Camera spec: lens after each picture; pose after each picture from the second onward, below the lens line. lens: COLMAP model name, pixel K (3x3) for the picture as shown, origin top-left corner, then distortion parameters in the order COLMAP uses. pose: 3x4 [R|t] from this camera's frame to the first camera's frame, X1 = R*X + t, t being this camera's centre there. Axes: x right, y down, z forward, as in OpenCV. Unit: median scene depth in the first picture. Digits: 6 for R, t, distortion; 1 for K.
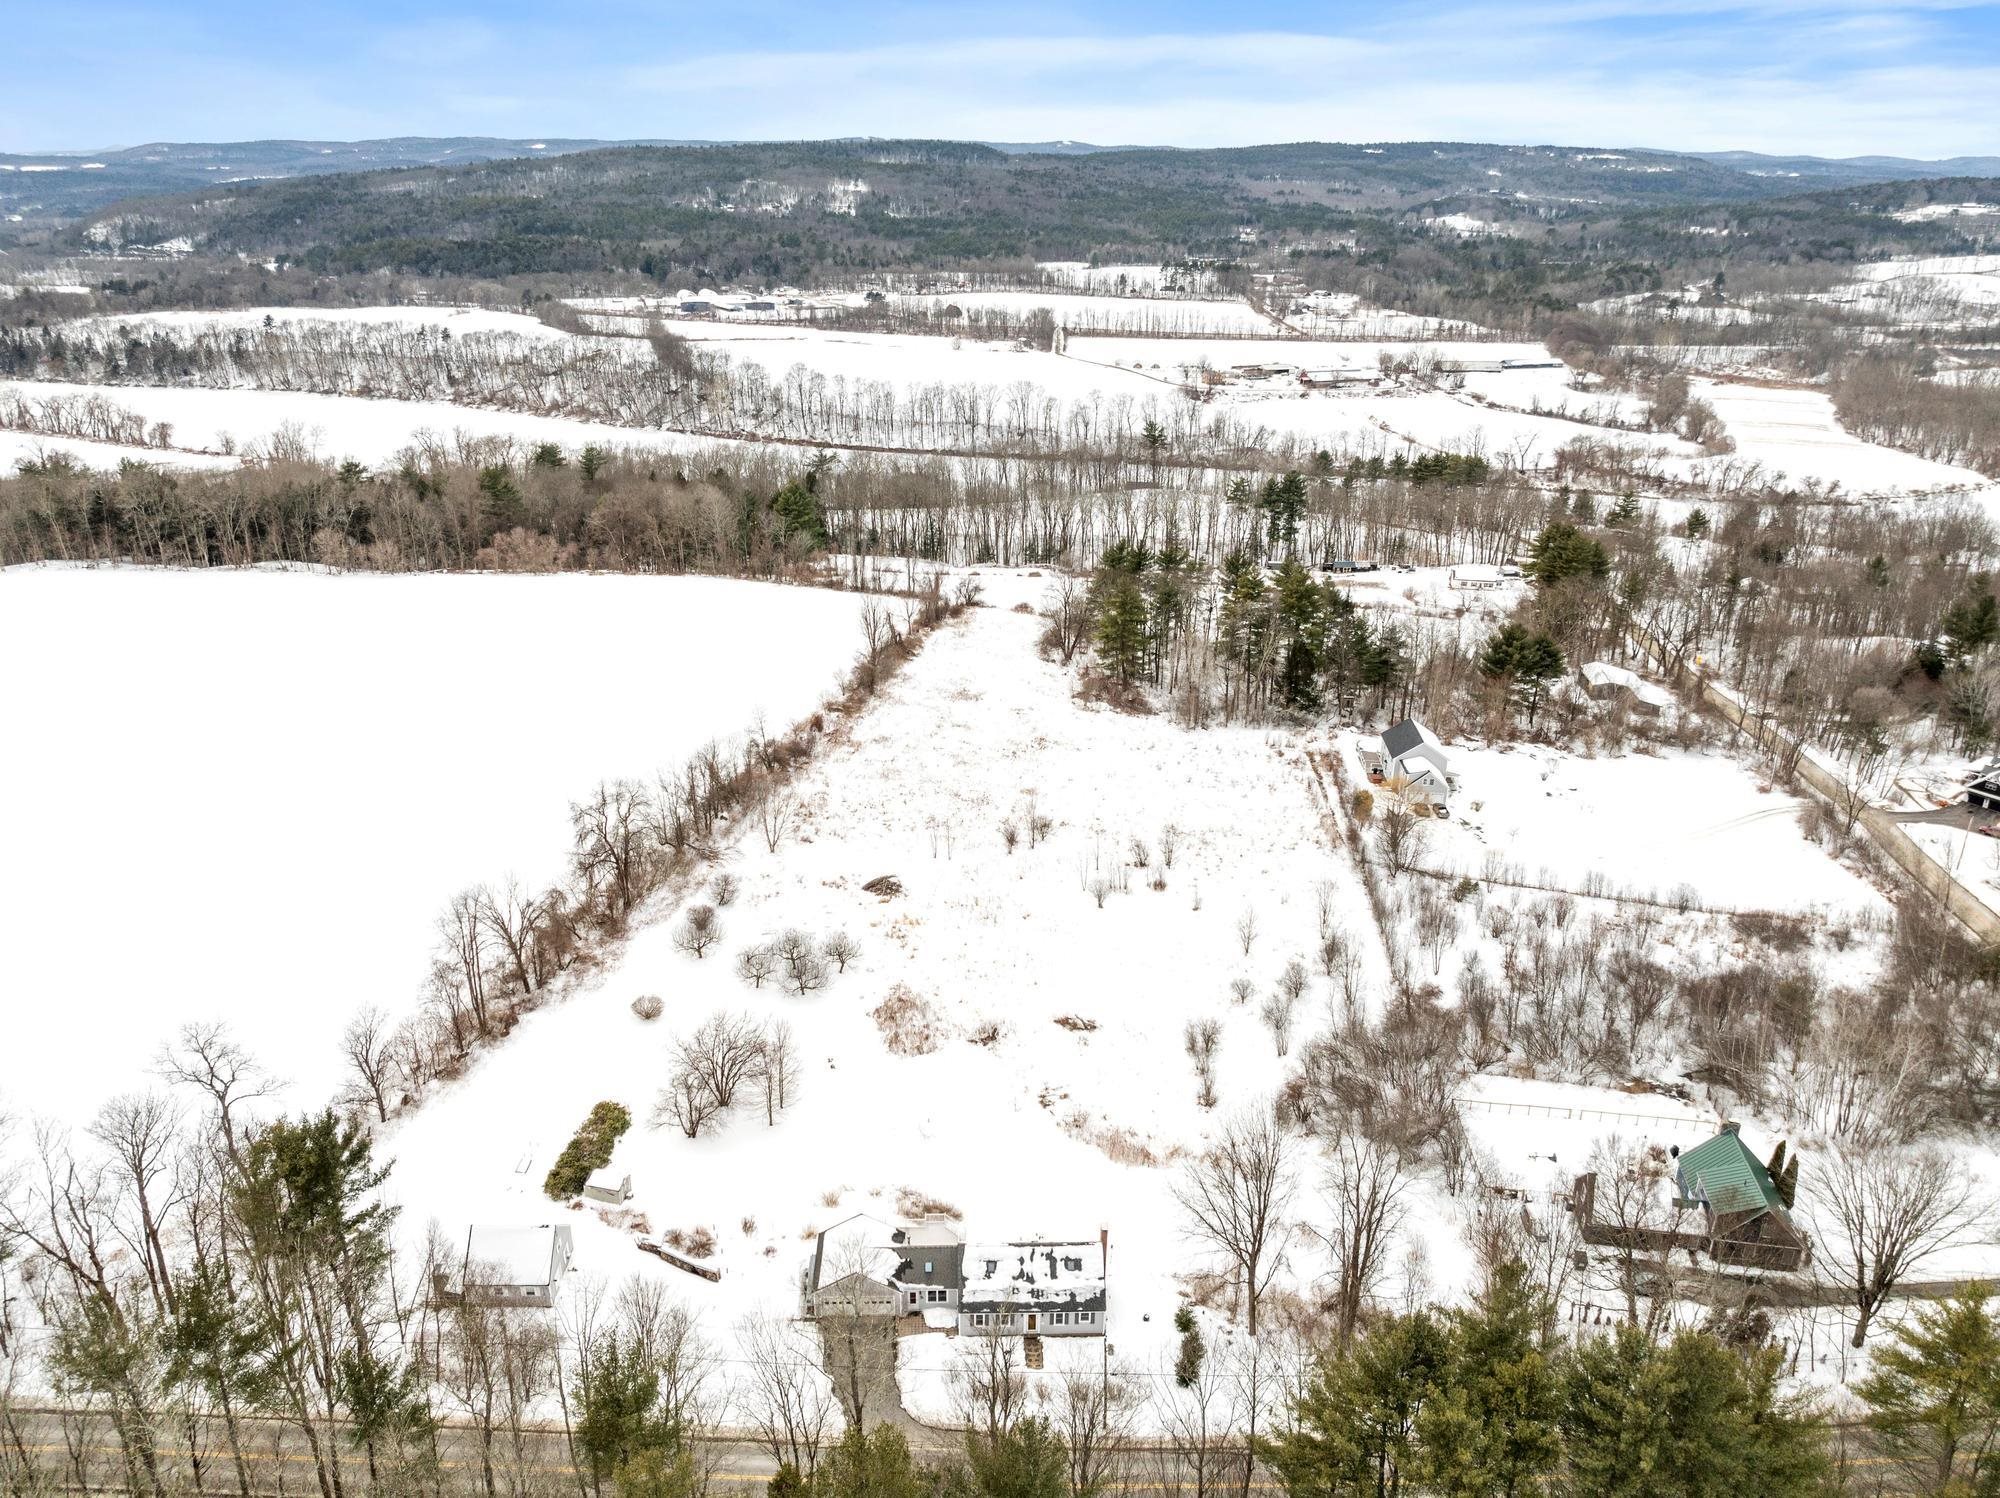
lens RADIAL K [[1409.5, 0, 989.6], [0, 1409.5, 738.2], [0, 0, 1]] dist [-0.041497, 0.002521]
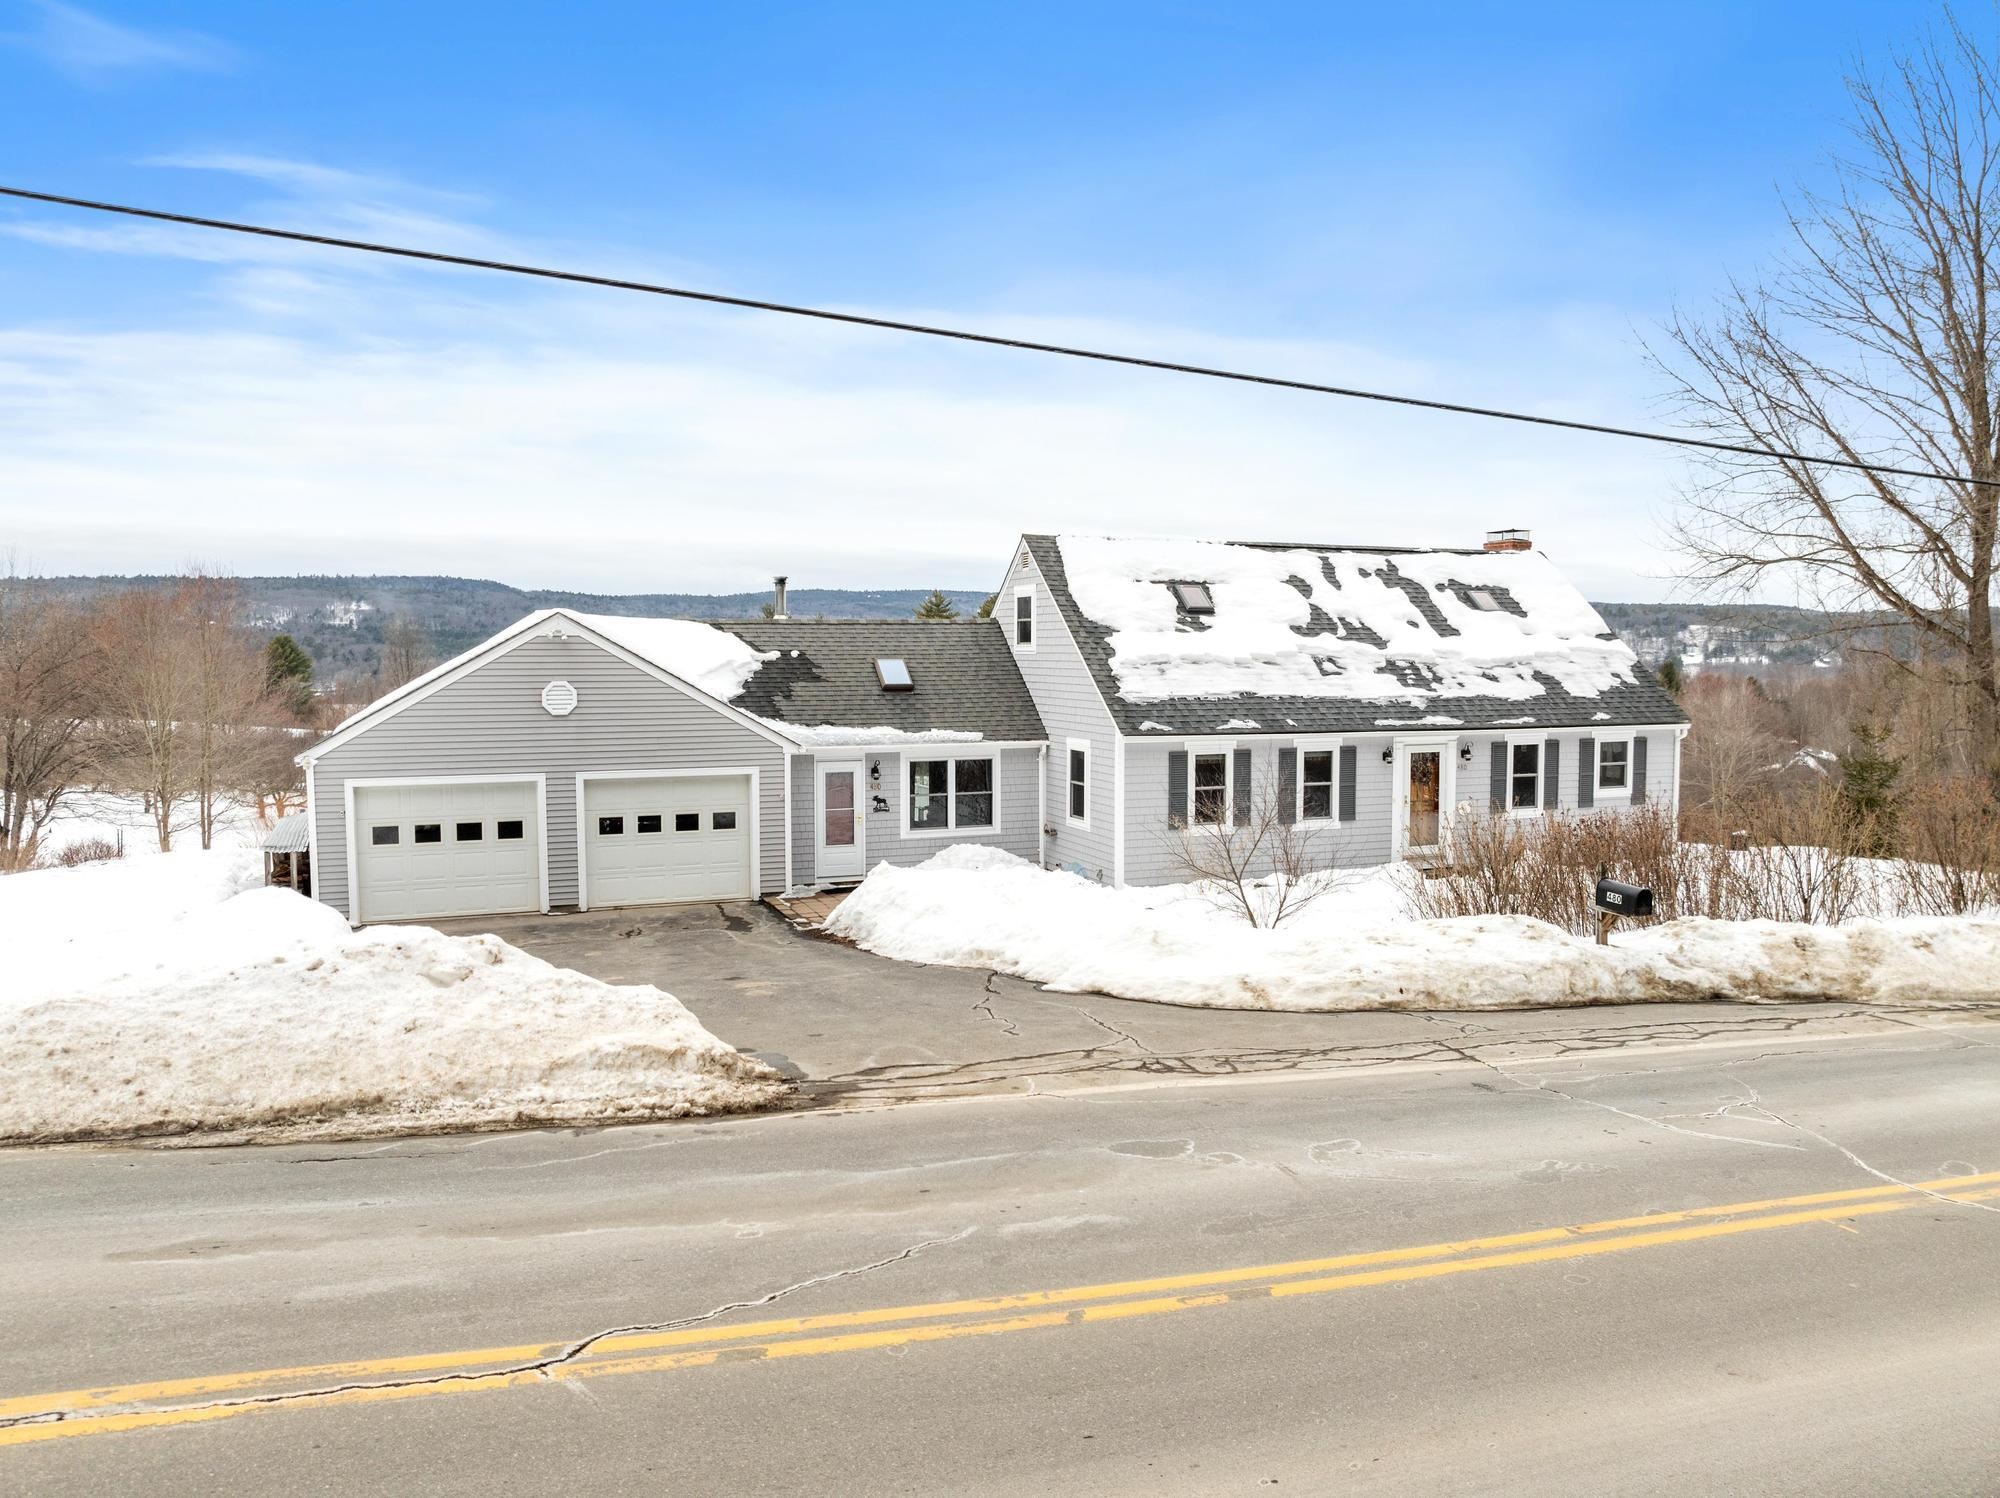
lens RADIAL K [[1409.5, 0, 987.4], [0, 1409.5, 758.0], [0, 0, 1]] dist [-0.041497, 0.002521]
pose [[0.944578, -0.033246, 0.326598, -0.041601], [0.127810, 0.953607, -0.272577, 0.185790], [-0.302384, 0.299213, 0.905006, 0.331443]]
